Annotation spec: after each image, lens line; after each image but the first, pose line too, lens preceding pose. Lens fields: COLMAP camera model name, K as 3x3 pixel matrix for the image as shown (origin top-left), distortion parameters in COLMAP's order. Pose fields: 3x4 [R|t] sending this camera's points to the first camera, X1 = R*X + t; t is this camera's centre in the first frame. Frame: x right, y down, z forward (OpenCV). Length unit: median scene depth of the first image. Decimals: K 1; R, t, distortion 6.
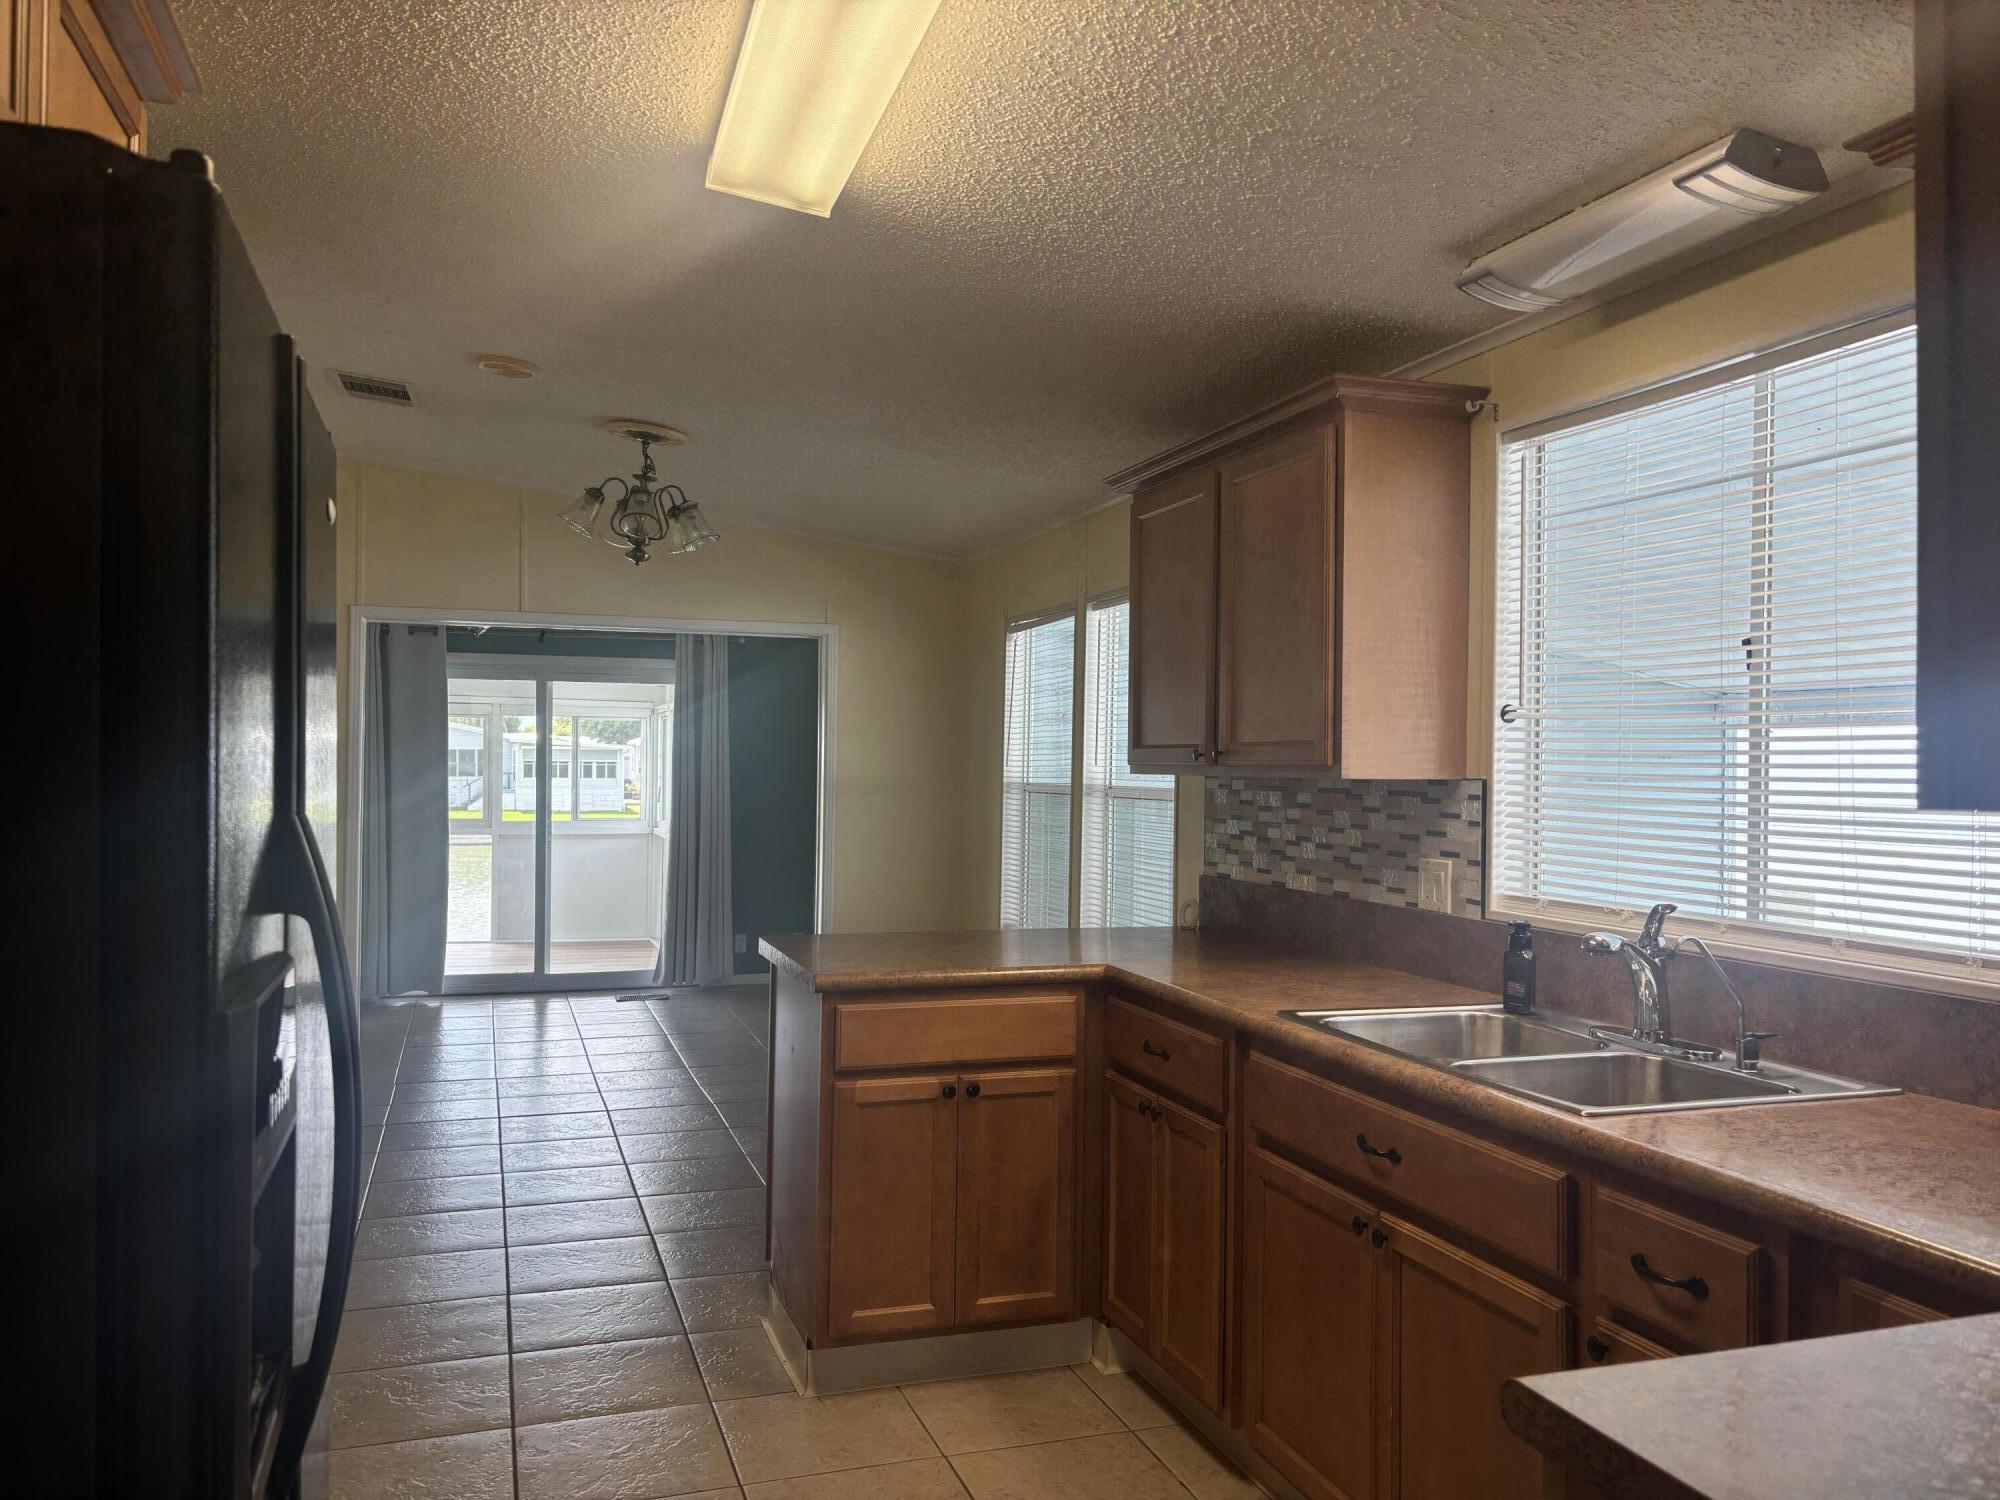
lens RADIAL K [[1529.1, 0, 999.4], [0, 1529.1, 756.5], [0, 0, 1]] dist [0.014897, -0.000009]
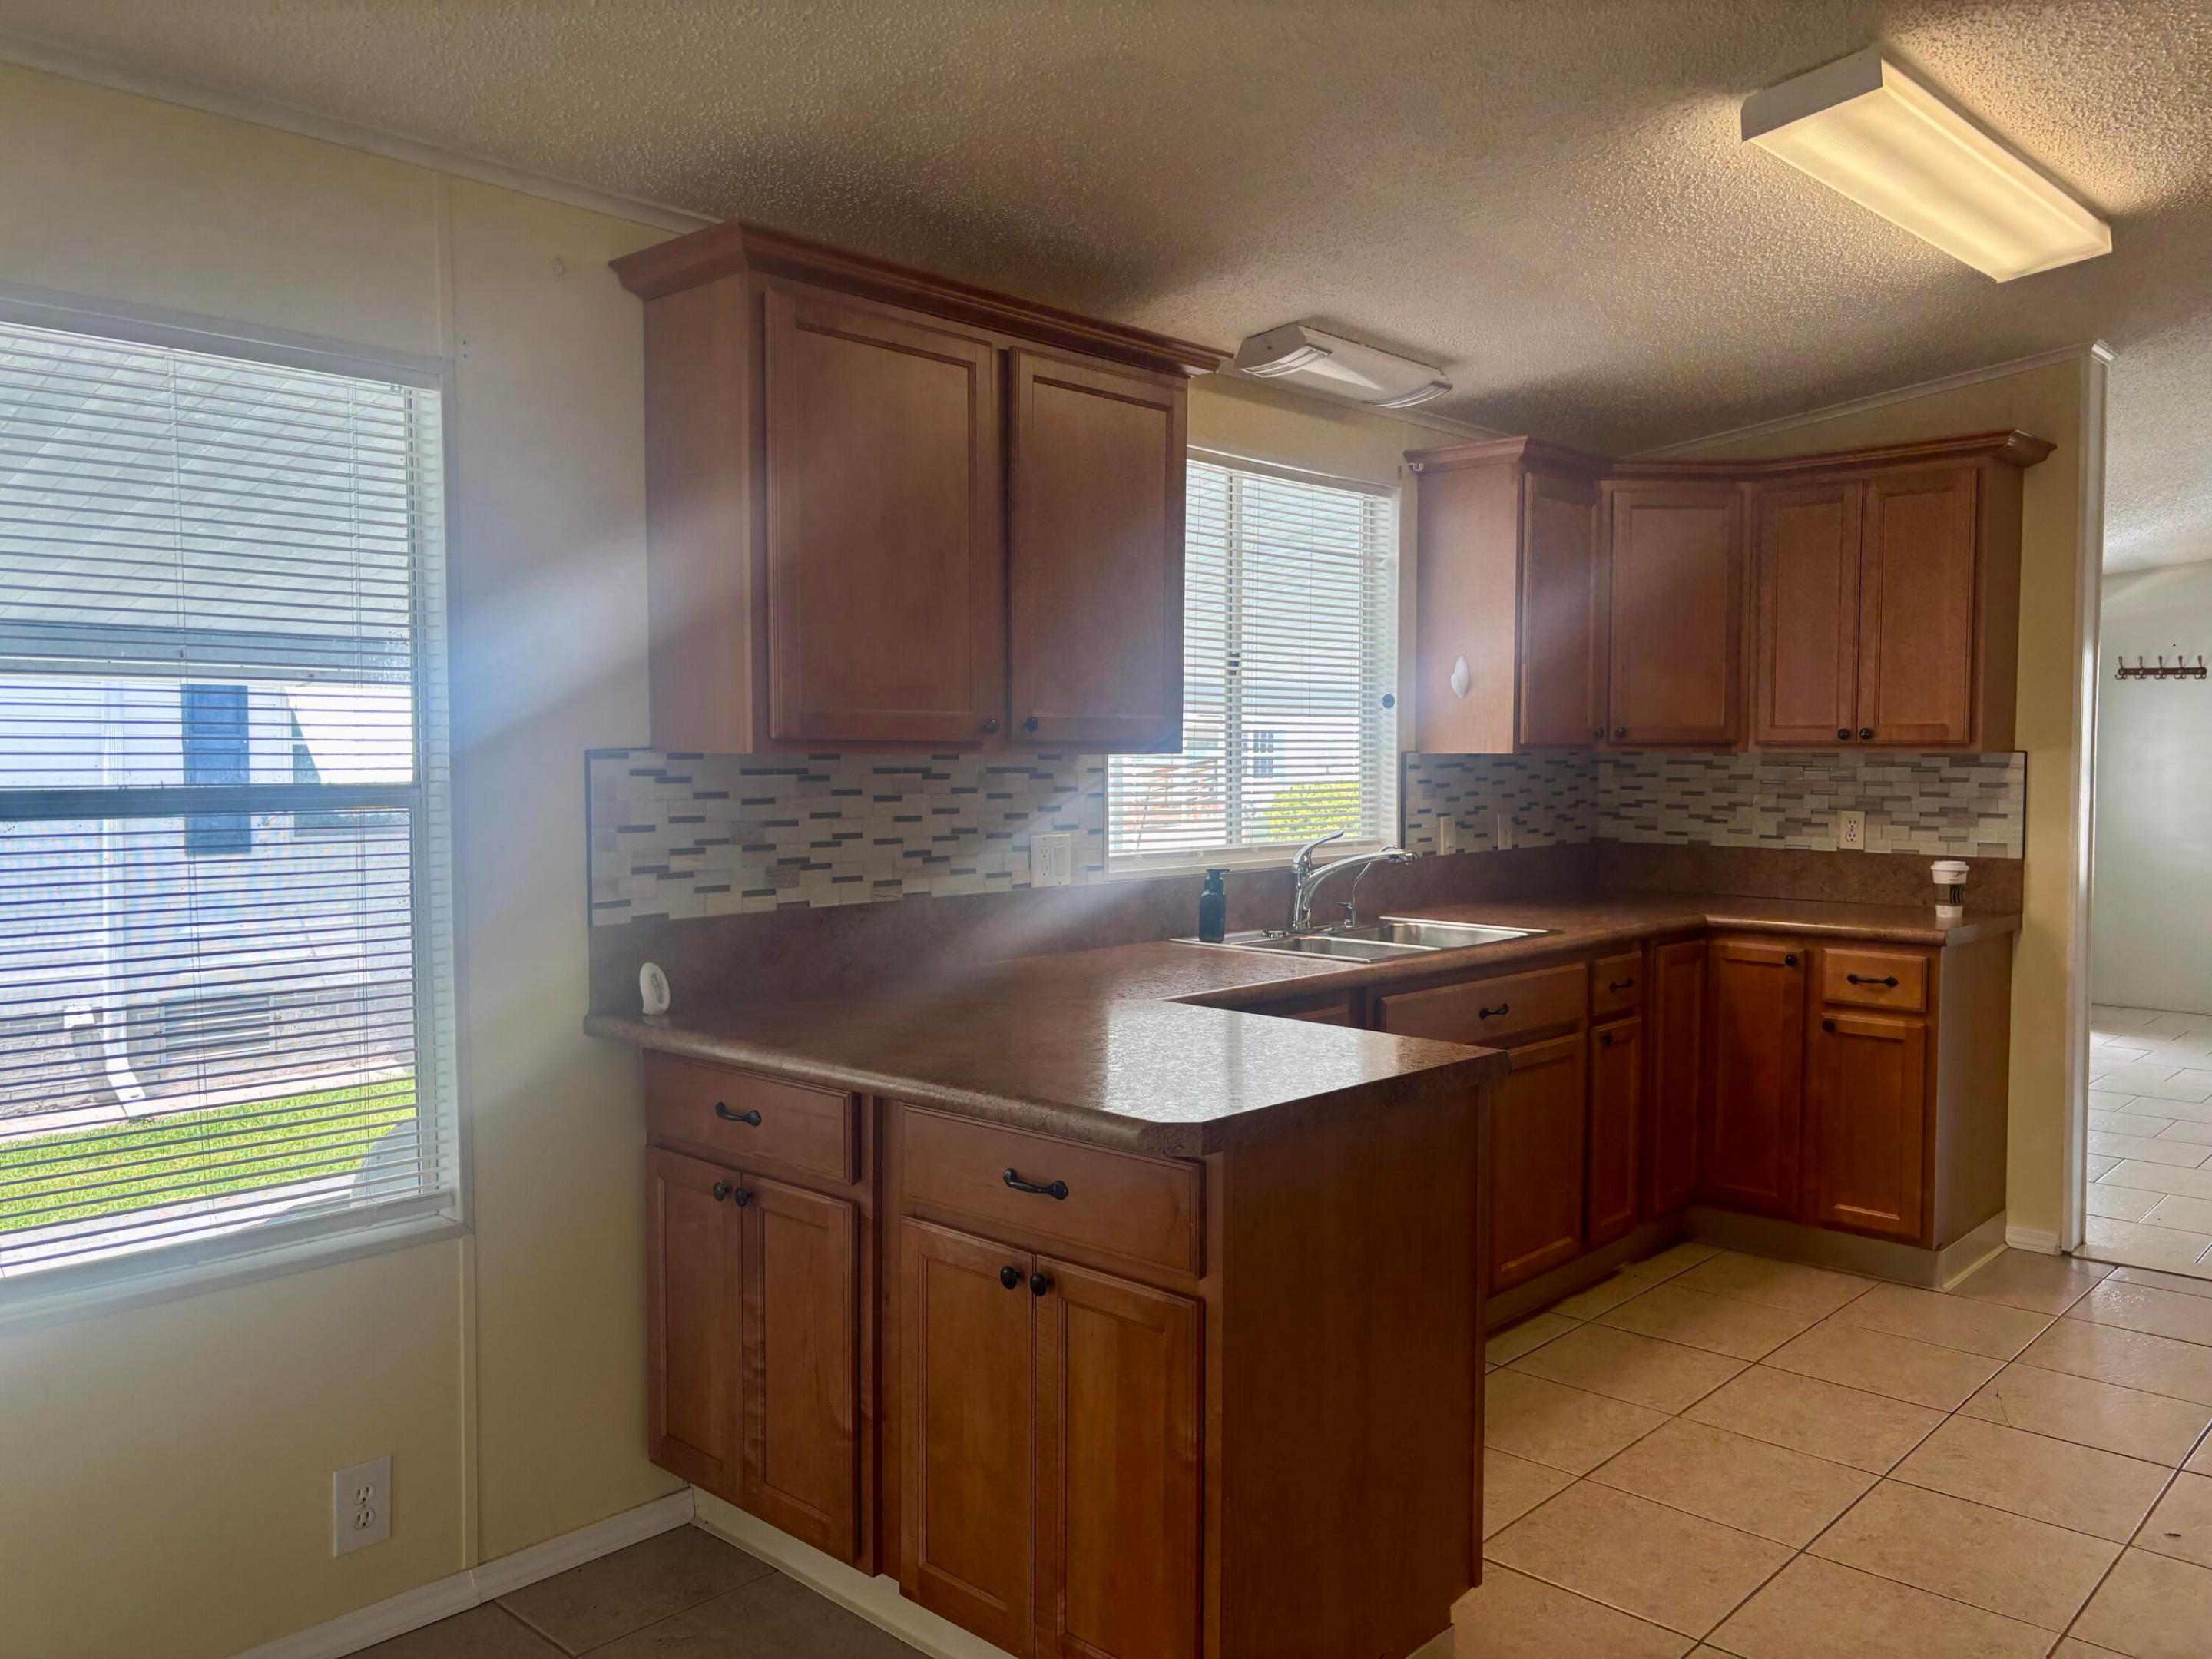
lens RADIAL K [[1691.1, 0, 1106.1], [0, 1691.1, 826.4], [0, 0, 1]] dist [0.014897, -0.000009]
pose [[-0.473296, -0.059813, 0.878870, -0.644317], [-0.016410, 0.998118, 0.059092, -0.002851], [-0.880750, 0.013545, -0.473387, 1.385516]]
